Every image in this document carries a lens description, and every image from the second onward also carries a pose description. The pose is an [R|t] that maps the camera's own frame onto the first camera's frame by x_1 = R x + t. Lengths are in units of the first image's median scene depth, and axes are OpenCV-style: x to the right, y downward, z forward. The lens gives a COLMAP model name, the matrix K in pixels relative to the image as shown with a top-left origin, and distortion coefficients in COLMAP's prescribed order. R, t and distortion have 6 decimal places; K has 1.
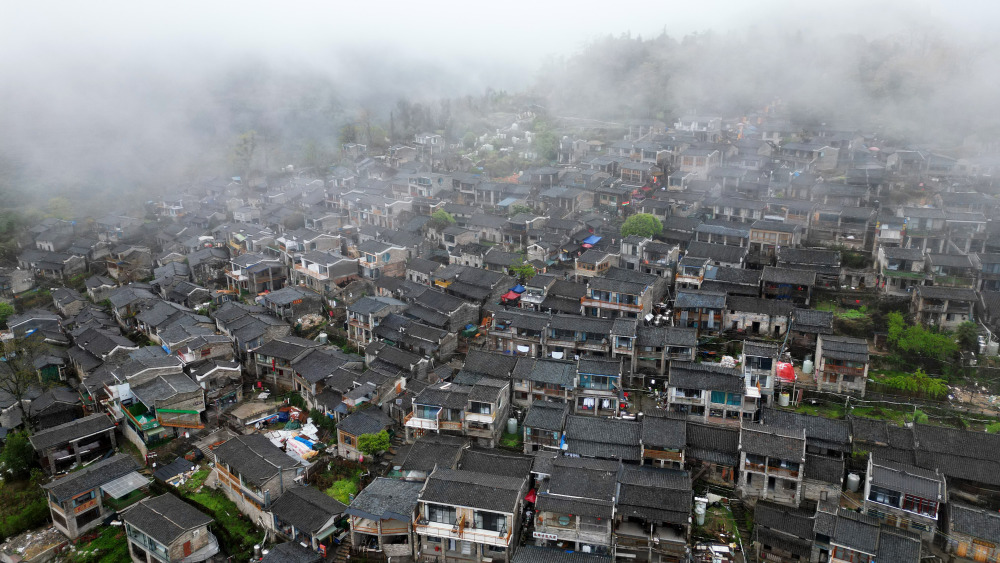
lens RADIAL K [[700.1, 0, 500.0], [0, 700.1, 281.5], [0, 0, 1]] dist [0.046216, -0.037609]
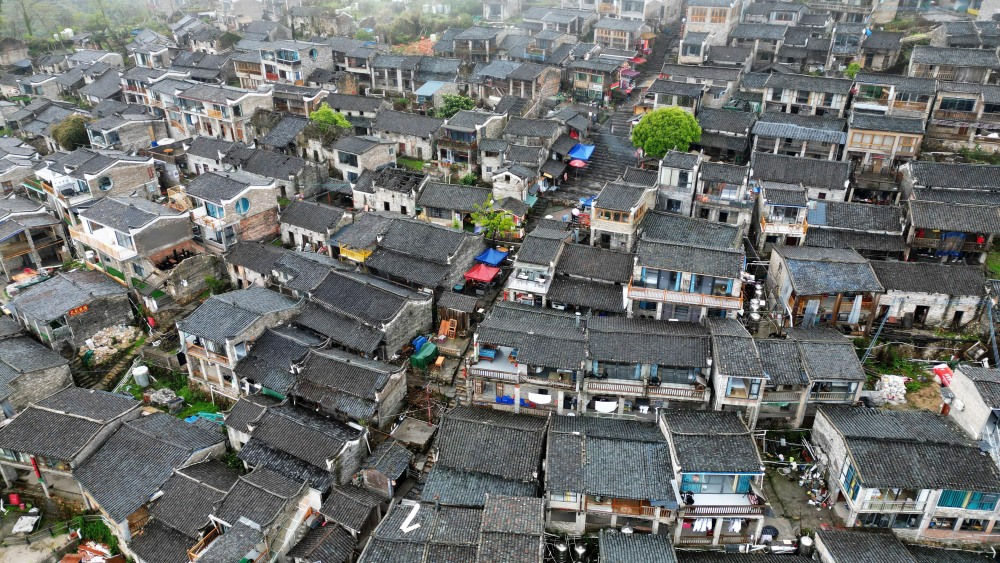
lens RADIAL K [[700.1, 0, 500.0], [0, 700.1, 281.5], [0, 0, 1]] dist [0.046216, -0.037609]
pose [[0.979869, -0.088201, 0.179099, -0.065775], [0.051653, 0.978572, 0.199320, -0.077221], [-0.192841, -0.186057, 0.963429, 0.399828]]
